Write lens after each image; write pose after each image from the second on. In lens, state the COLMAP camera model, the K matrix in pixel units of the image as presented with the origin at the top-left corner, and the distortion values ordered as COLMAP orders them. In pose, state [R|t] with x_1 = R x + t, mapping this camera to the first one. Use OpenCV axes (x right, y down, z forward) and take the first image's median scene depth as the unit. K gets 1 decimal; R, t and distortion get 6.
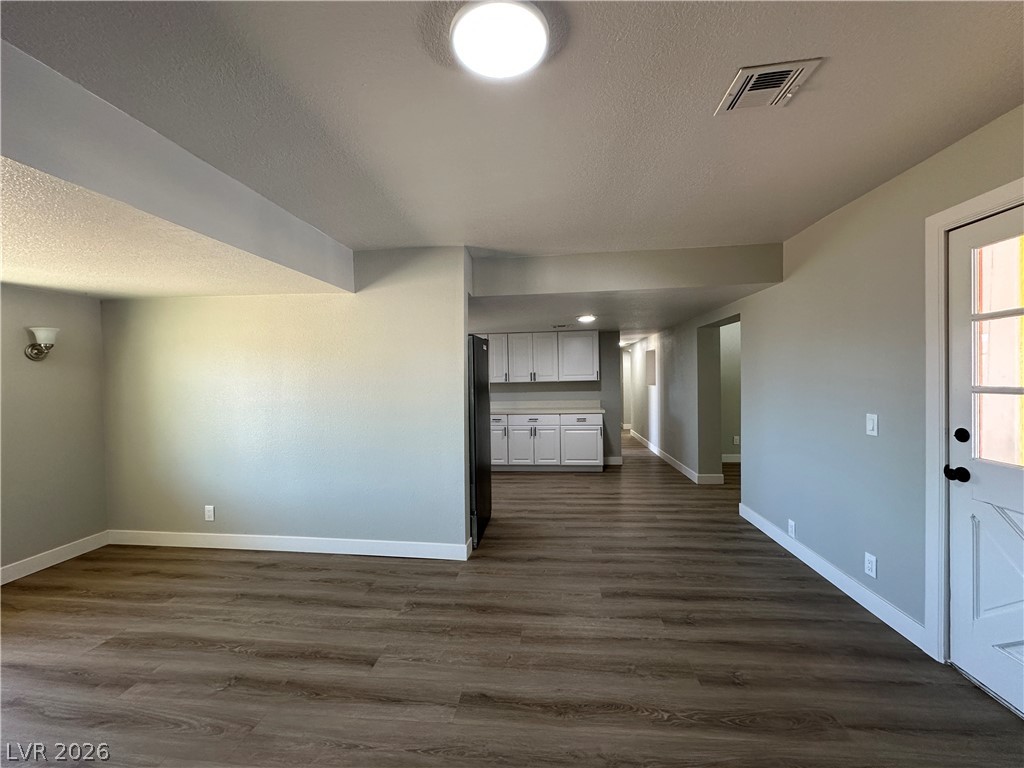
lens RADIAL K [[410.6, 0, 513.0], [0, 410.6, 381.3], [0, 0, 1]] dist [0.001901, 0.000110]
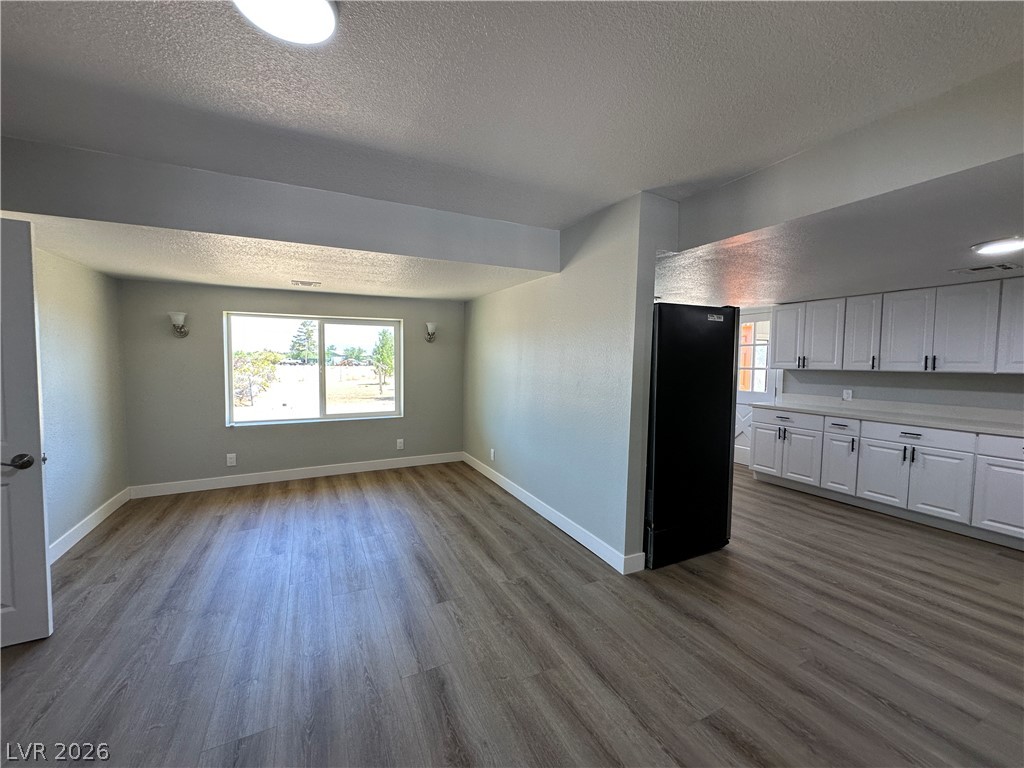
lens RADIAL K [[410.6, 0, 513.0], [0, 410.6, 381.3], [0, 0, 1]] dist [0.001901, 0.000110]
pose [[0.535076, 0.066336, -0.842195, 0.441459], [-0.031470, 0.997786, 0.058597, -0.000751], [0.844218, -0.004850, 0.535979, 0.355855]]
